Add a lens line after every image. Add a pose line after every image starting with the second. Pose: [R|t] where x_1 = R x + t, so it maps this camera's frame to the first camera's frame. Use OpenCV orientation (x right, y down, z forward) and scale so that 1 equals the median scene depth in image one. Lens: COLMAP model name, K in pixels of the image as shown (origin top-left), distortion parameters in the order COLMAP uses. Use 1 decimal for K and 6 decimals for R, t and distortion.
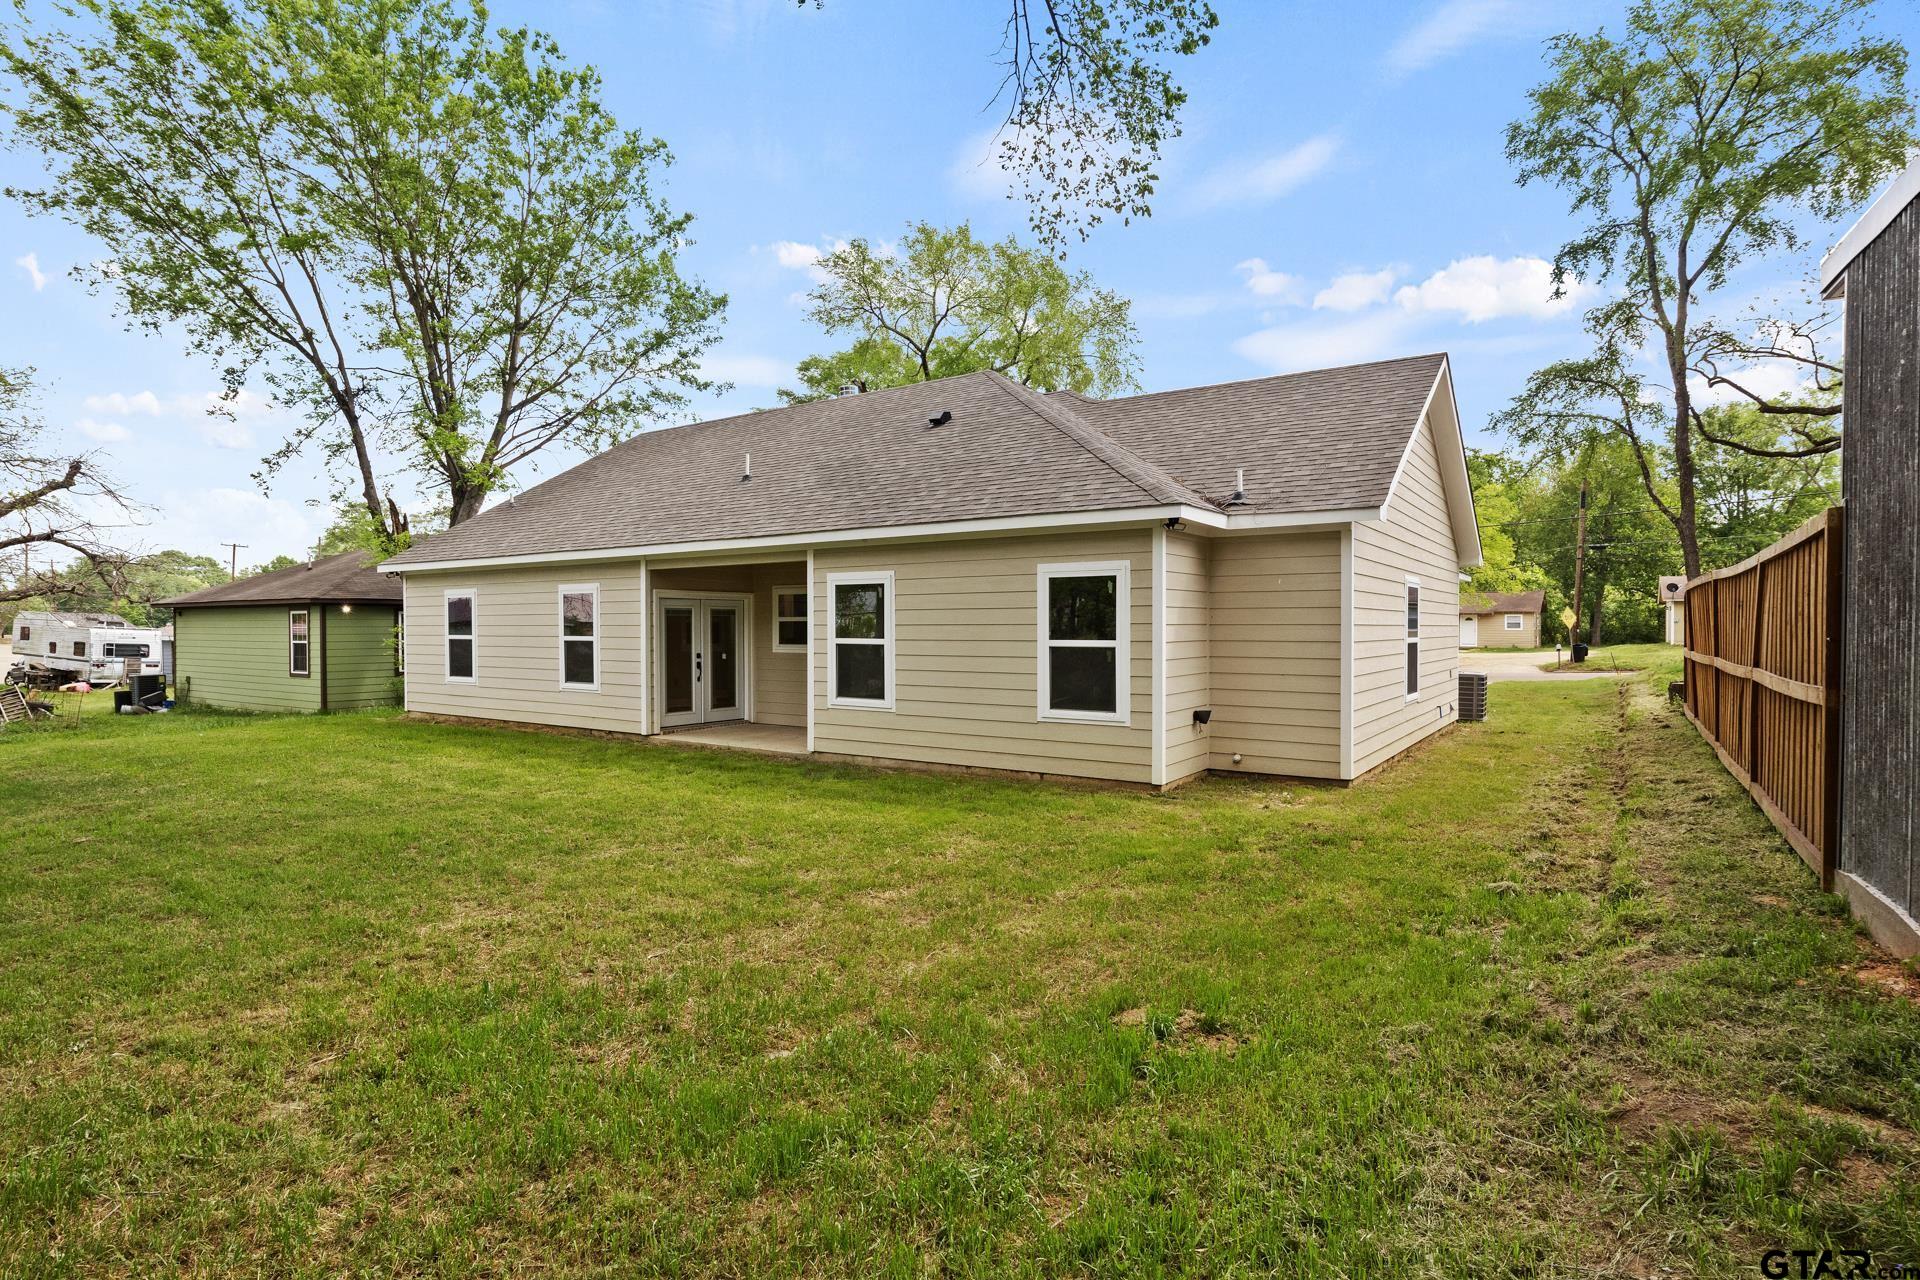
lens RADIAL K [[1121.9, 0, 960.0], [0, 1121.9, 640.0], [0, 0, 1]] dist [0.055020, 0.000156]
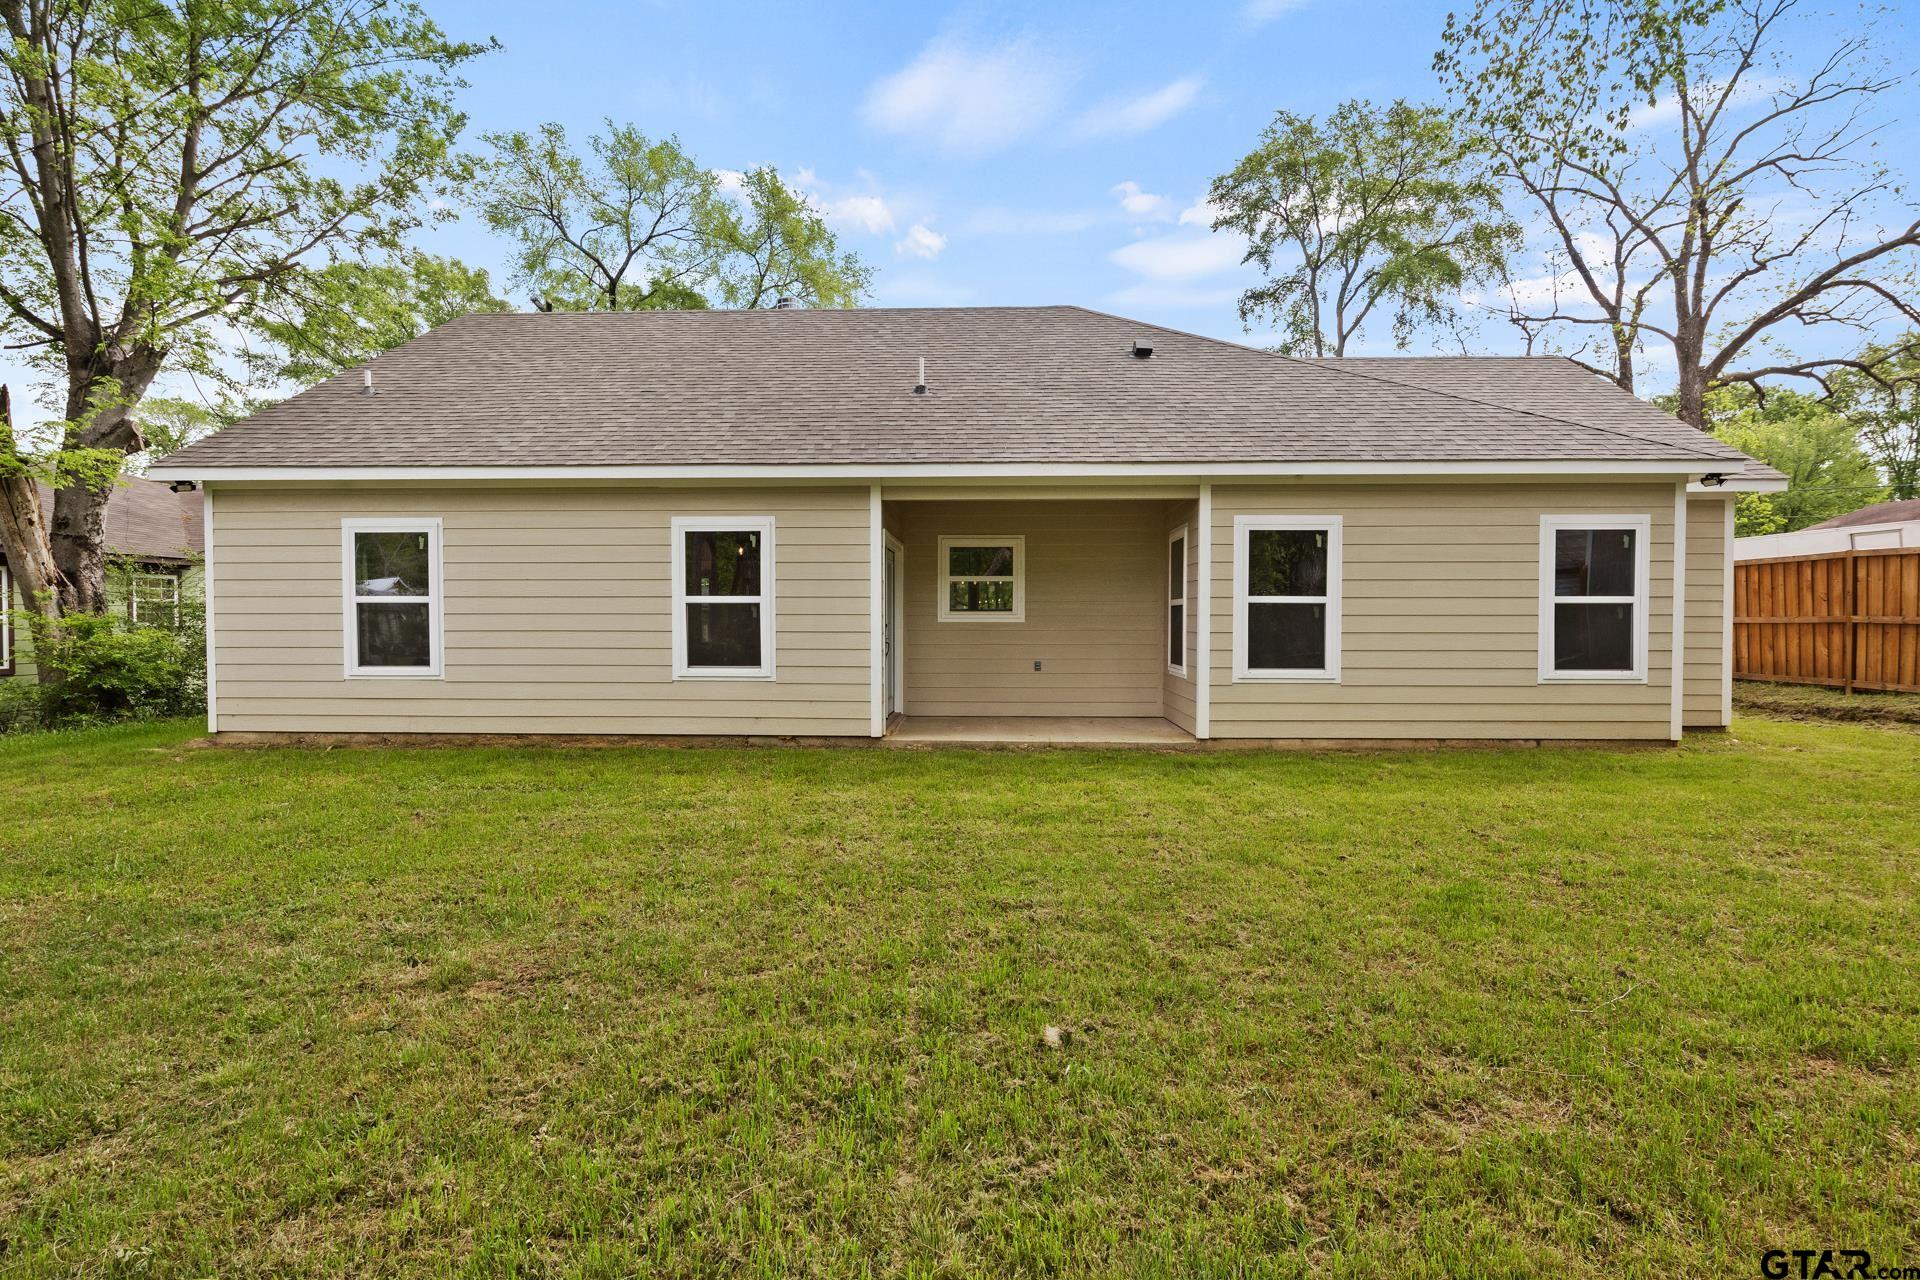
lens RADIAL K [[971.9, 0, 953.4], [0, 971.9, 612.9], [0, 0, 1]] dist [-0.016137, -0.000174]
pose [[0.800084, -0.018281, 0.599610, -0.566706], [0.006424, 0.999739, 0.021909, -0.005068], [-0.599854, -0.013678, 0.799992, 0.463346]]
